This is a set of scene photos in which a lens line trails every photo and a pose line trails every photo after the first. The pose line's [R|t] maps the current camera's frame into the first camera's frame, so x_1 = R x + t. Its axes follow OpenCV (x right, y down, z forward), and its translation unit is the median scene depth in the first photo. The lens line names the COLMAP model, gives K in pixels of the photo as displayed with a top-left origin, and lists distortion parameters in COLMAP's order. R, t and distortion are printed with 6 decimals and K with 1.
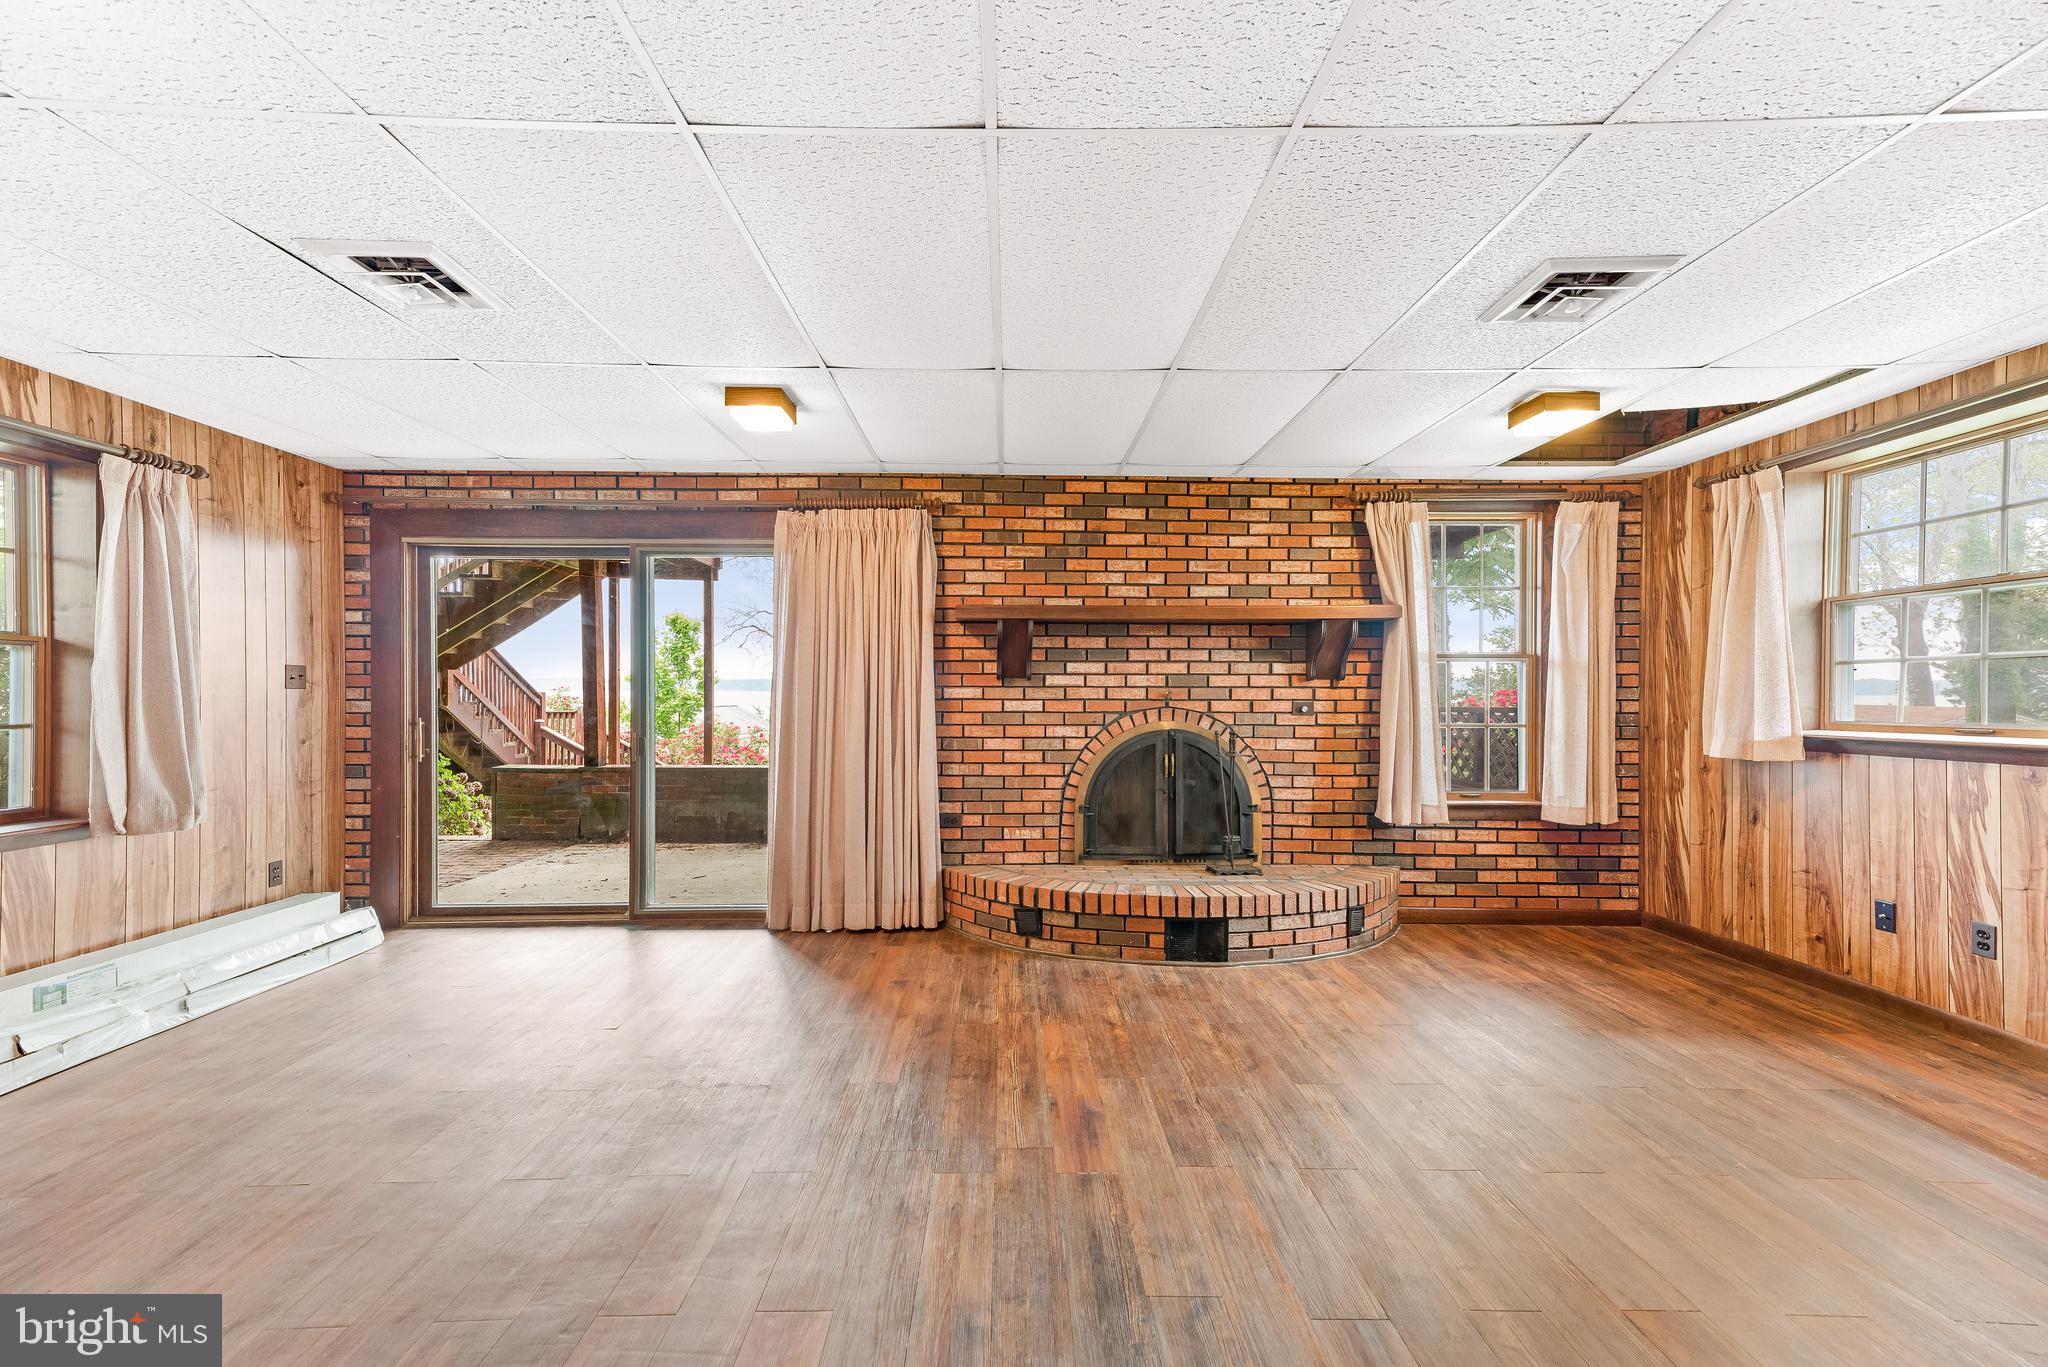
lens RADIAL K [[811.8, 0, 1016.0], [0, 811.8, 691.8], [0, 0, 1]] dist [0.025623, 0.002009]
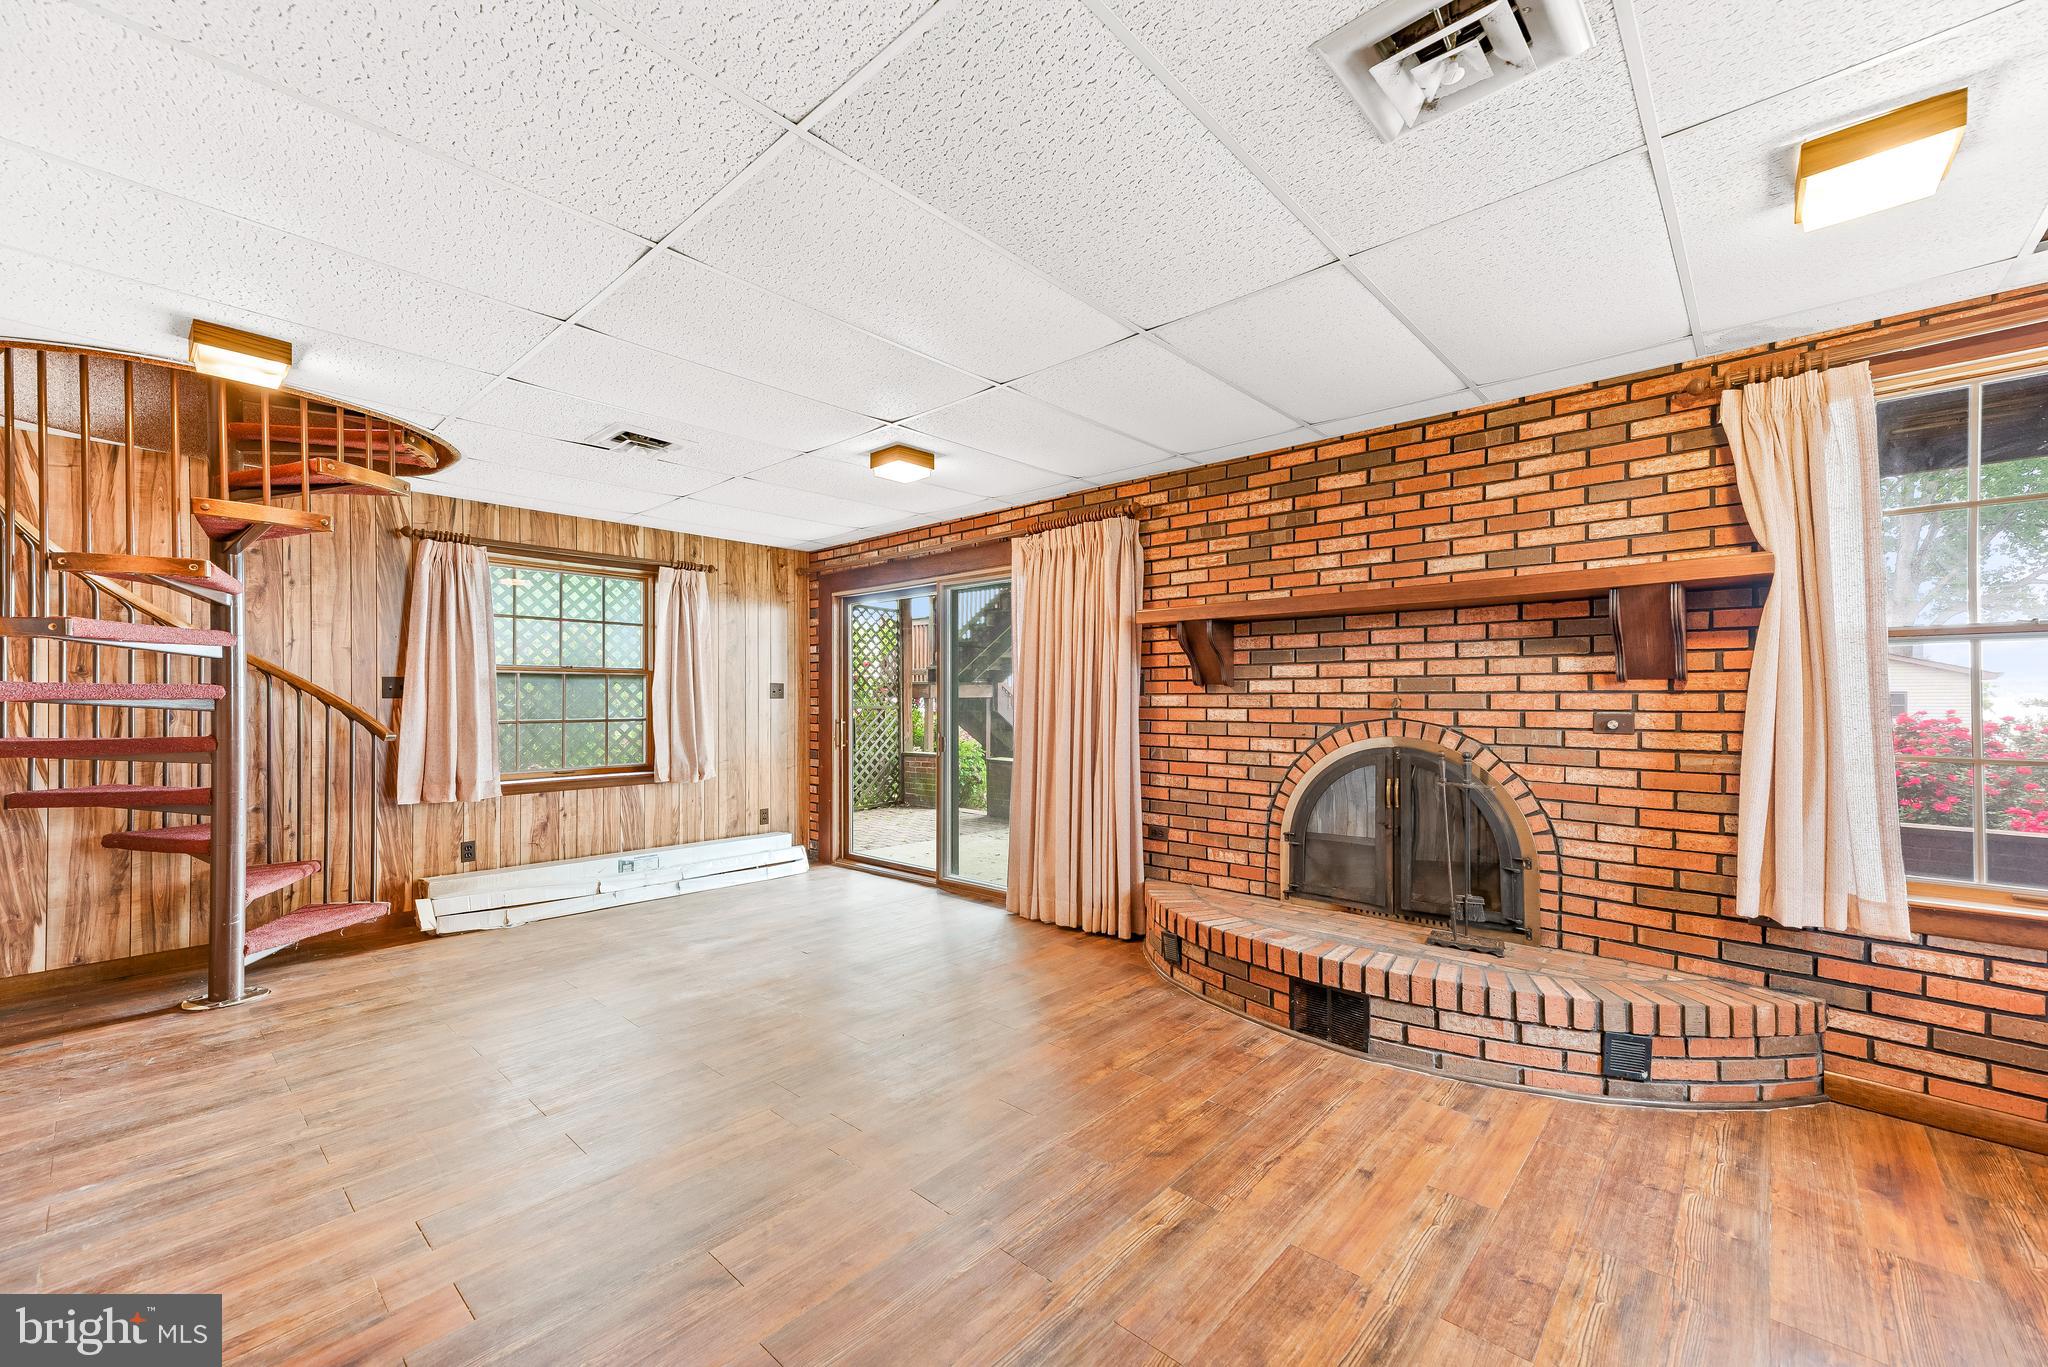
lens RADIAL K [[811.8, 0, 1016.0], [0, 811.8, 691.8], [0, 0, 1]] dist [0.025623, 0.002009]
pose [[0.732502, -0.008267, -0.680715, 0.455666], [0.002836, 0.999955, -0.009093, -0.000791], [0.680759, 0.004730, 0.732492, 0.177659]]
